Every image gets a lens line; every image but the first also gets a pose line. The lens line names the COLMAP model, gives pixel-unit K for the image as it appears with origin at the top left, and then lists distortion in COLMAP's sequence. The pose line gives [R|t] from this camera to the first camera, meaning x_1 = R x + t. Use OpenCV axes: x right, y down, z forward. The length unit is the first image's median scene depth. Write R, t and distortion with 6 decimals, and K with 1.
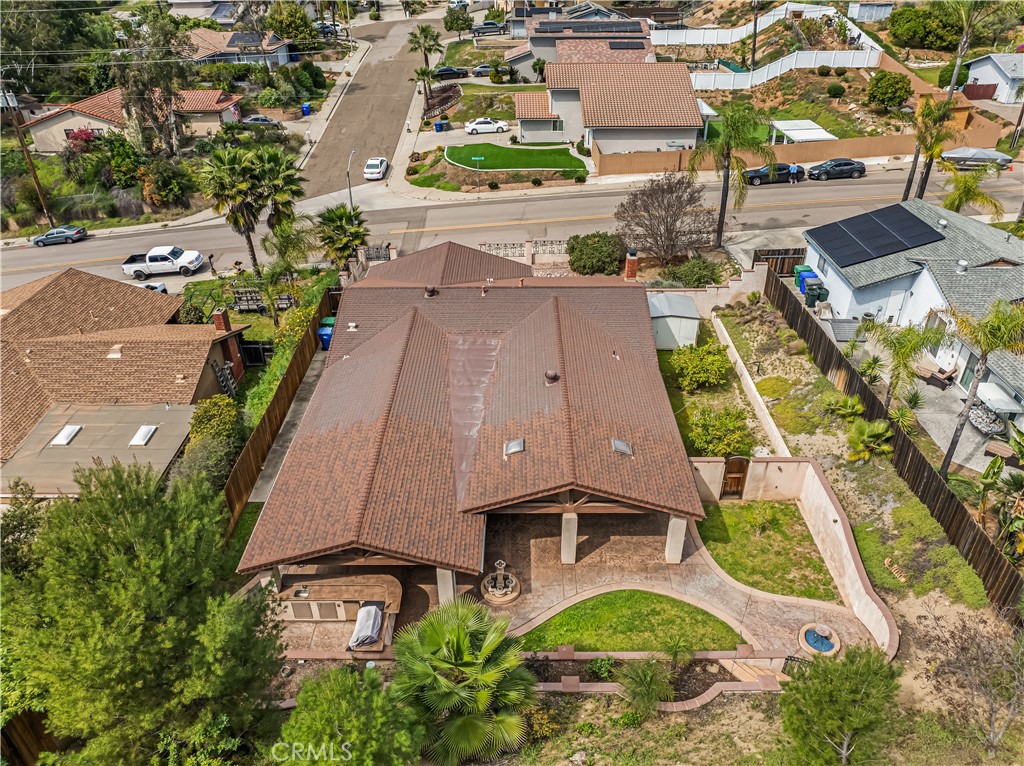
lens RADIAL K [[723.2, 0, 512.0], [0, 723.2, 383.0], [0, 0, 1]] dist [-0.025119, -0.003996]
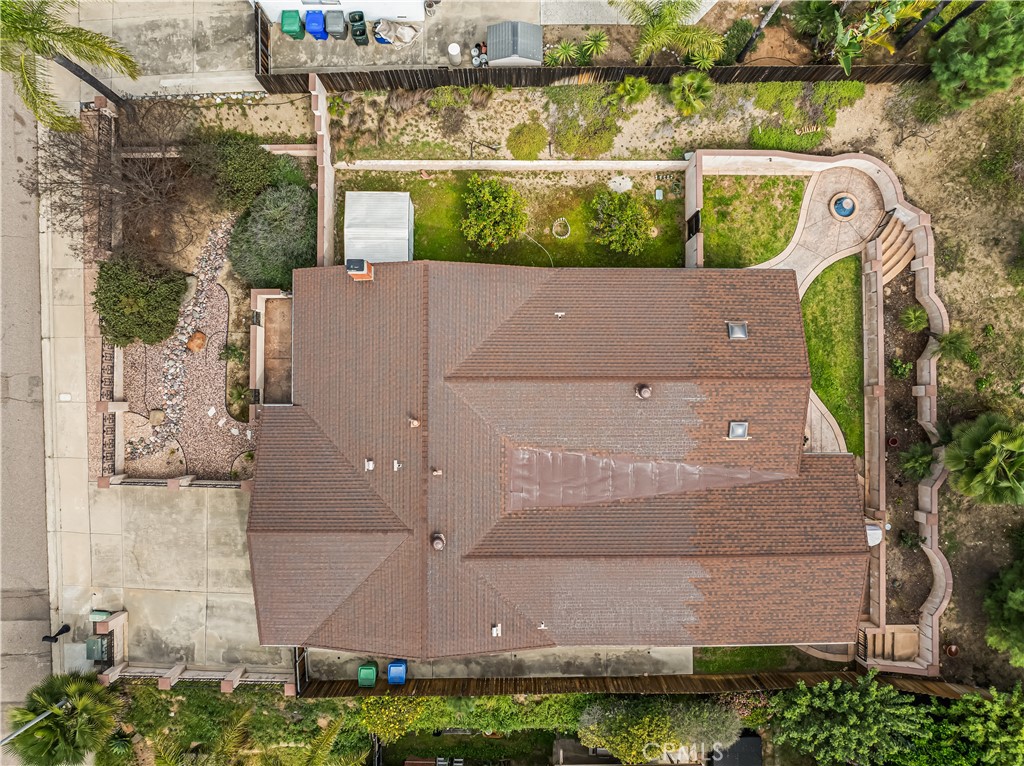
lens RADIAL K [[723.2, 0, 512.0], [0, 723.2, 383.0], [0, 0, 1]] dist [-0.025119, -0.003996]
pose [[-0.006990, -0.999392, 0.034166, 0.032315], [0.521258, 0.025516, 0.853017, -0.830301], [-0.853370, 0.023771, 0.520763, 0.599360]]
